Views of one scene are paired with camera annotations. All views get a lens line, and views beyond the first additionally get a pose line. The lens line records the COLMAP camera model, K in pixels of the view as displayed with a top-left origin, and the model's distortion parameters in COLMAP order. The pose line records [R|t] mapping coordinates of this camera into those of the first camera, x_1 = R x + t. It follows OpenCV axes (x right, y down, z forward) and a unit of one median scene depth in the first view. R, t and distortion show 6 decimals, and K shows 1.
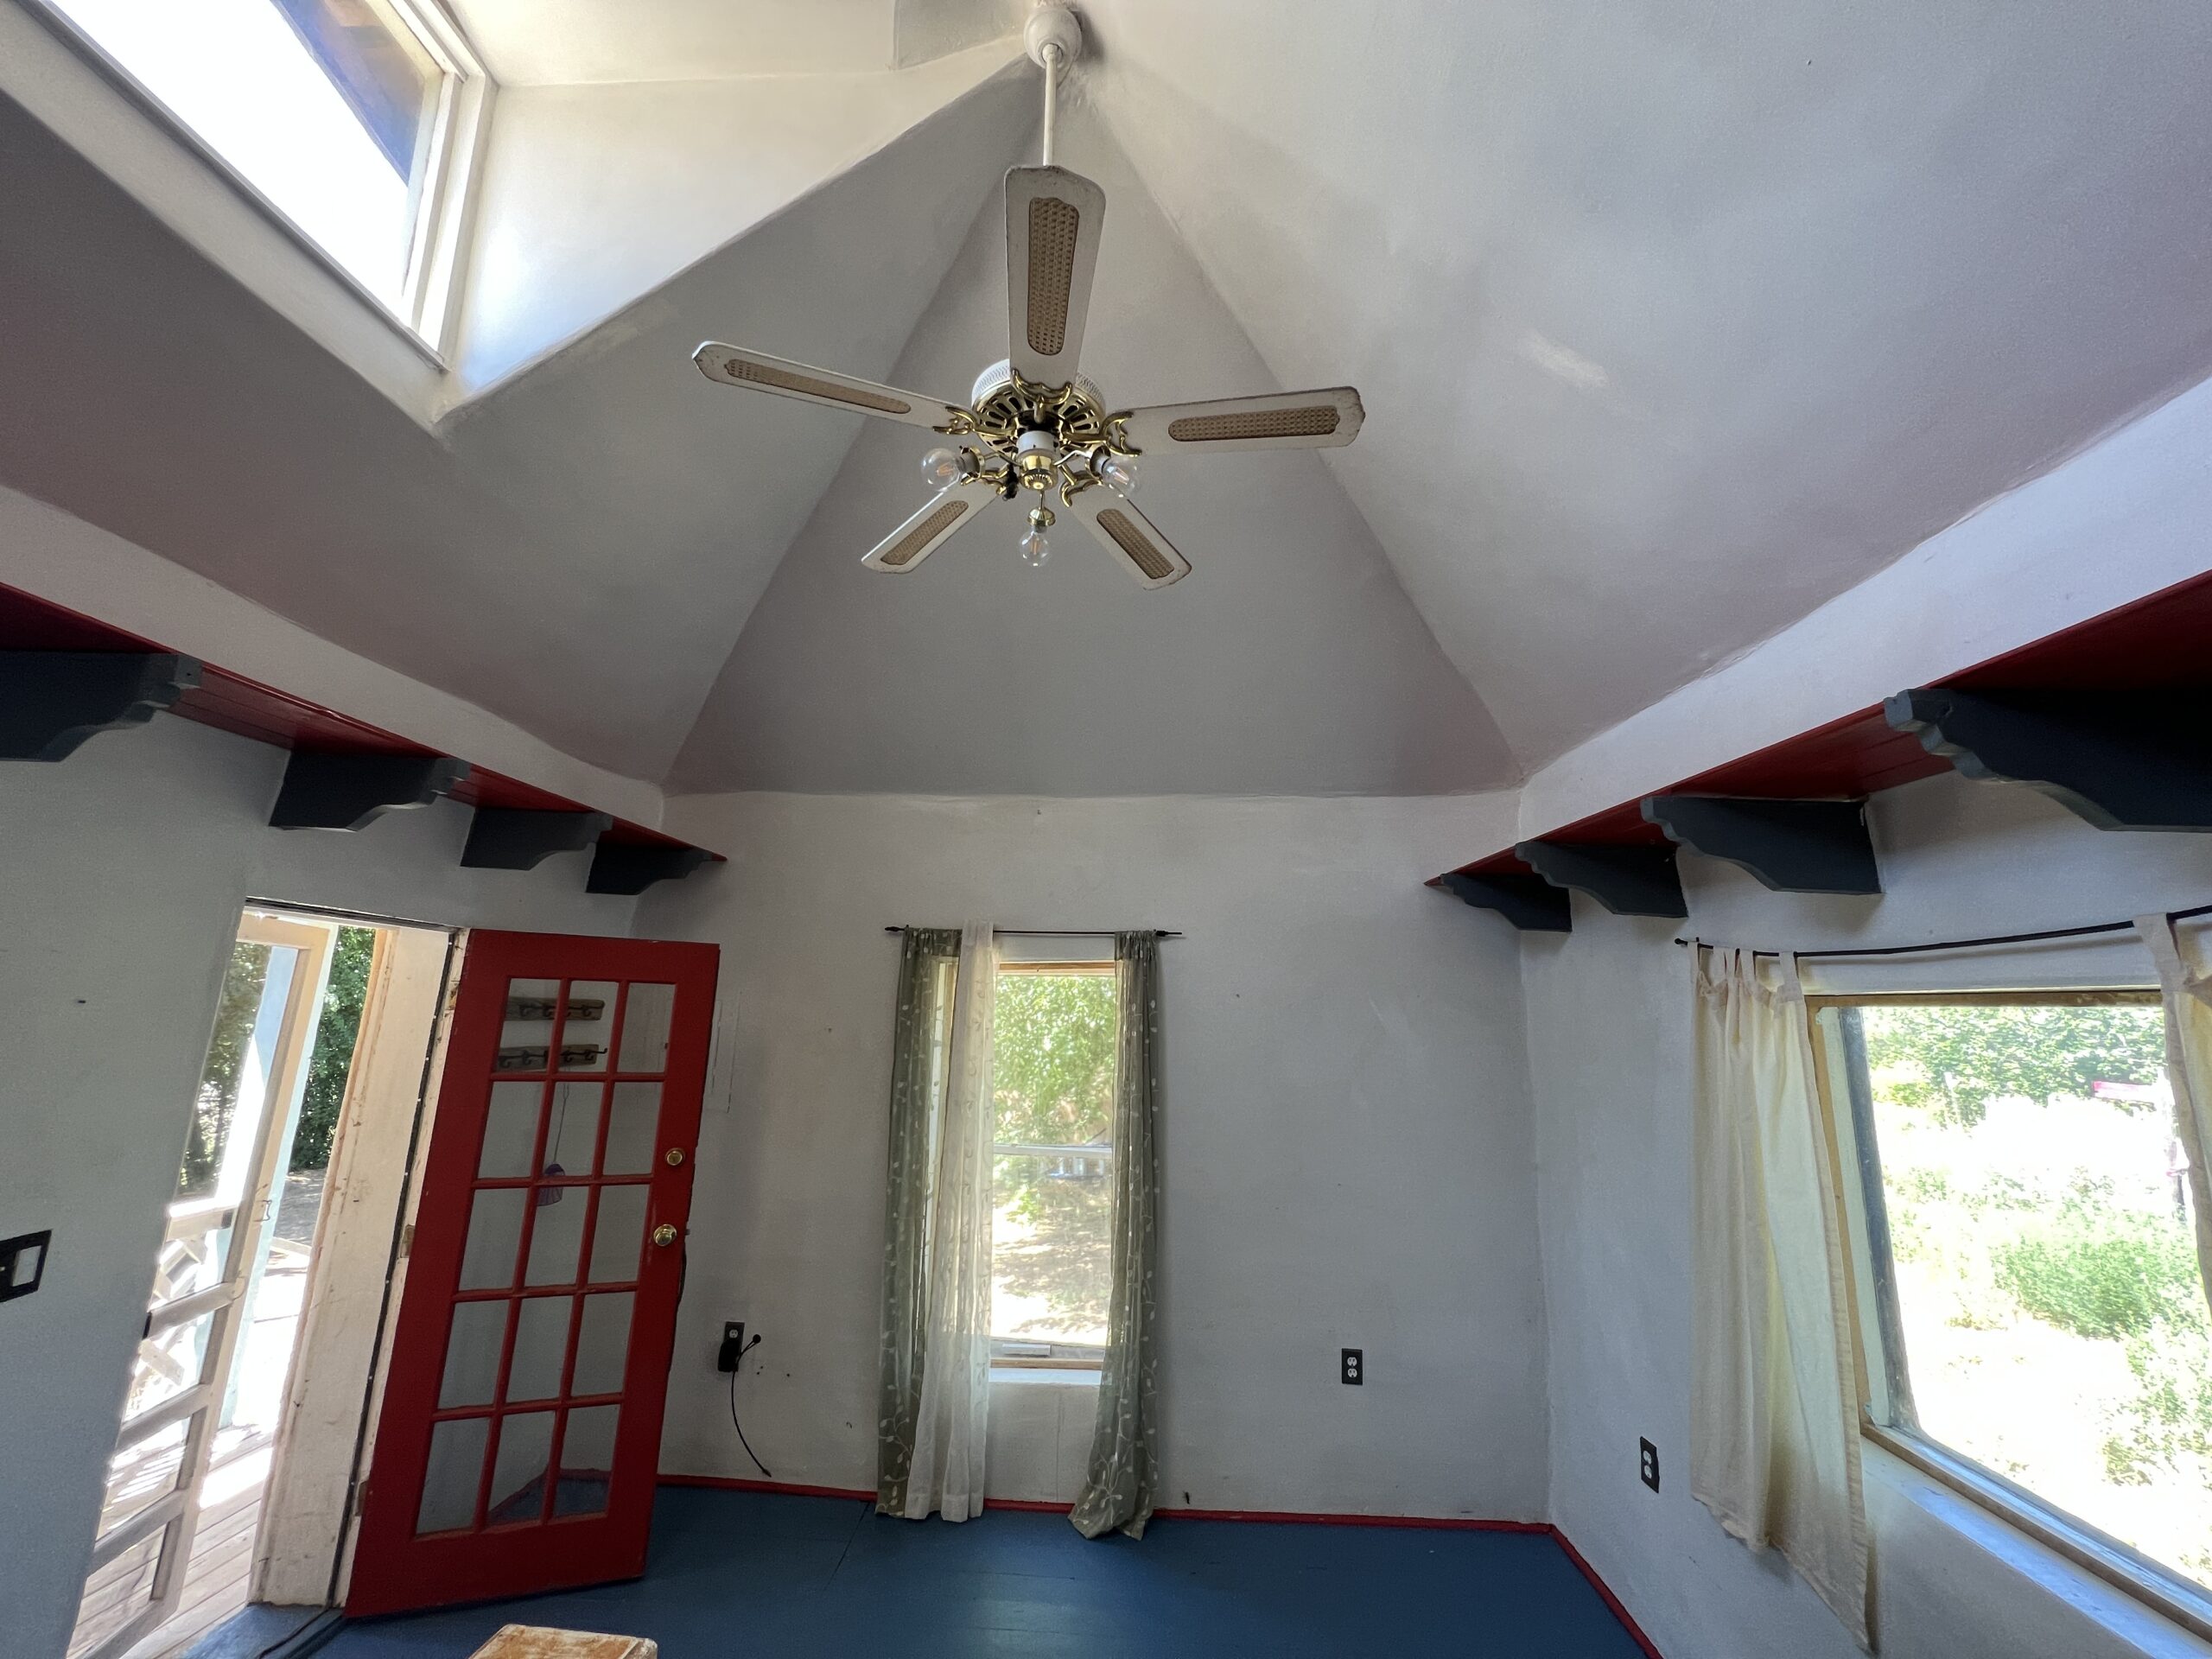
lens RADIAL K [[882.4, 0, 1105.0], [0, 882.4, 837.8], [0, 0, 1]] dist [0.000145, 0.000135]
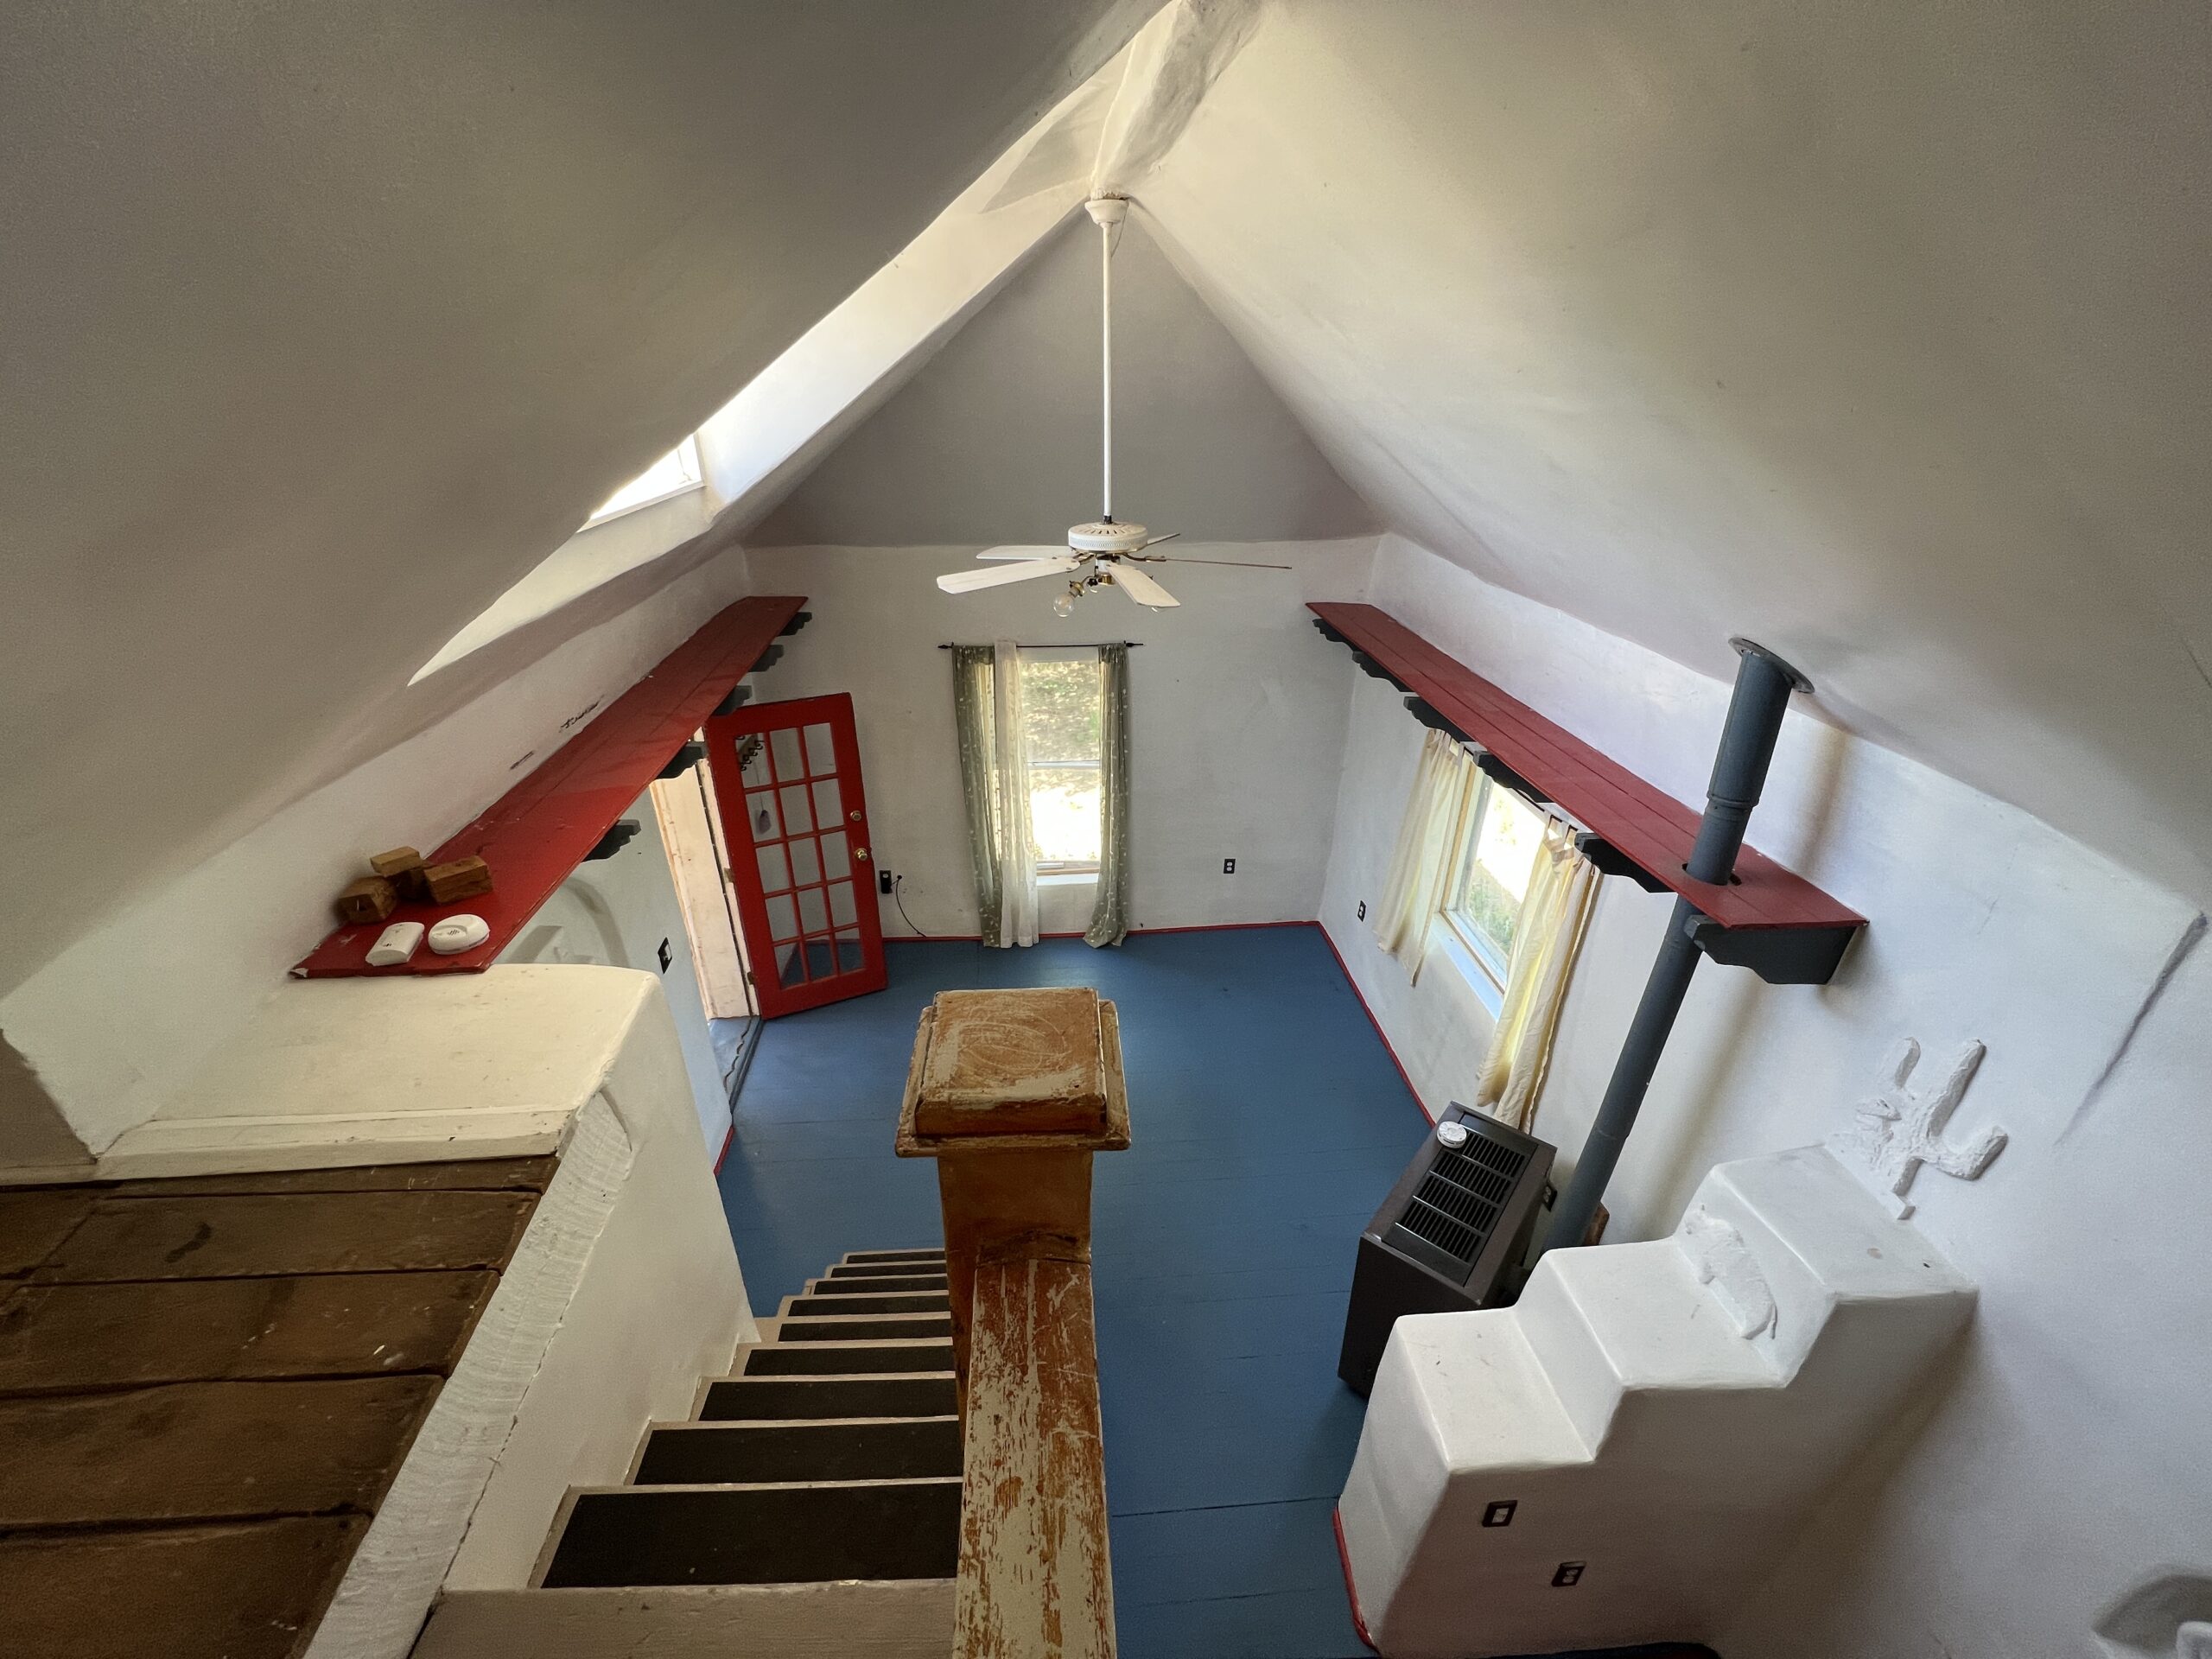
lens RADIAL K [[882.4, 0, 1105.0], [0, 882.4, 837.8], [0, 0, 1]] dist [0.000145, 0.000135]
pose [[0.991580, -0.079340, 0.102346, -0.173645], [-0.002180, 0.779991, 0.625787, -0.634693], [-0.129479, -0.620741, 0.773250, -0.388482]]
